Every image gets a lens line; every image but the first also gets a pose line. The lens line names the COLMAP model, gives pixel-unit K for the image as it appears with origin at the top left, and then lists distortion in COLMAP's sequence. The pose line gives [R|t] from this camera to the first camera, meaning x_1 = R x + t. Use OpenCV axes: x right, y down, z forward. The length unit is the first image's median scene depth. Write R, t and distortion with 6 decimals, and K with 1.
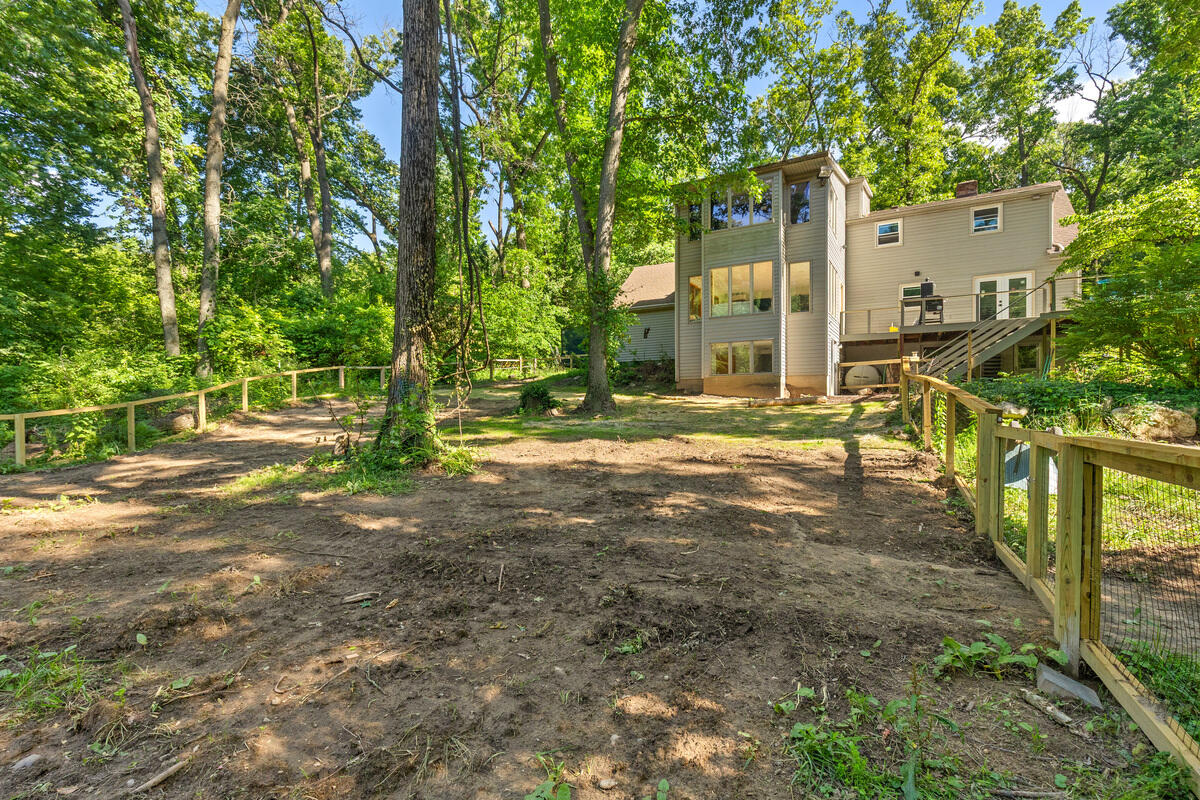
lens RADIAL K [[550.5, 0, 595.3], [0, 550.5, 416.0], [0, 0, 1]] dist [-0.001326, -0.000408]
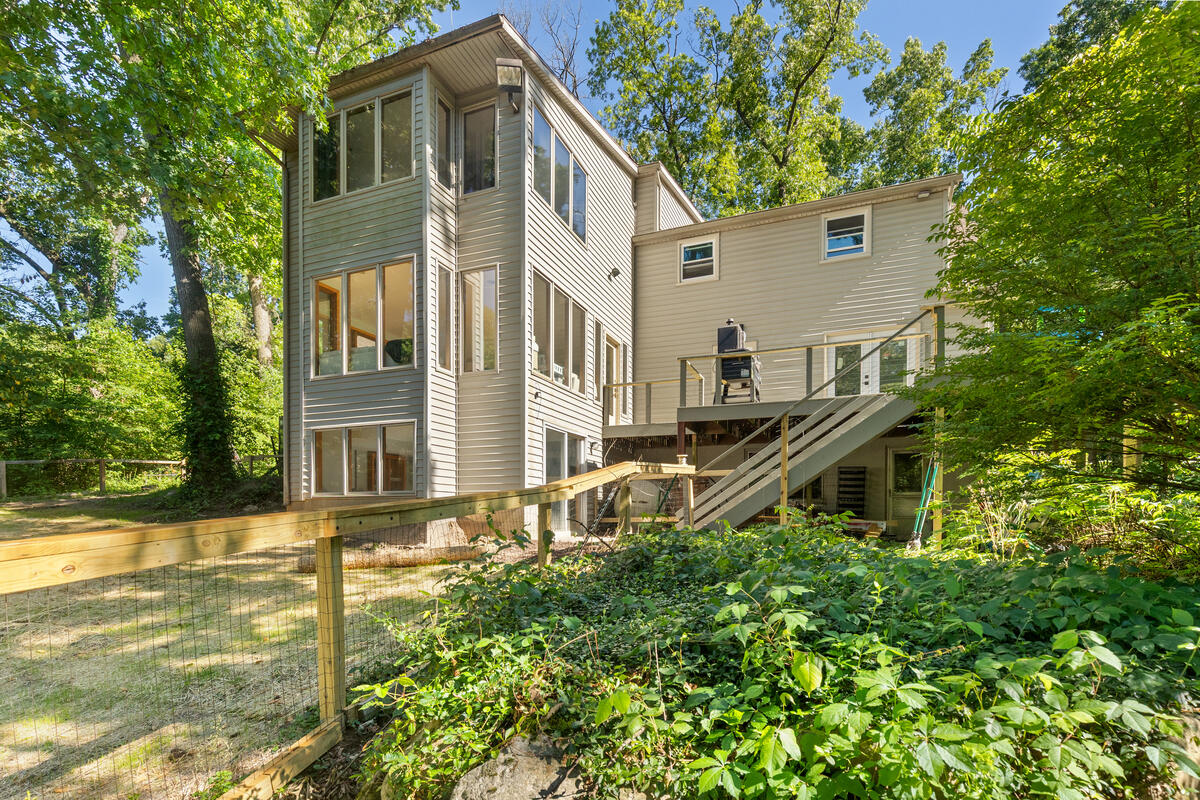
lens RADIAL K [[576.9, 0, 598.7], [0, 576.9, 517.1], [0, 0, 1]] dist [0.001250, 0.000536]
pose [[0.991591, 0.018948, 0.128018, 0.380610], [-0.015859, 0.999559, -0.025106, -0.040780], [-0.128438, 0.022864, 0.991454, 0.436029]]
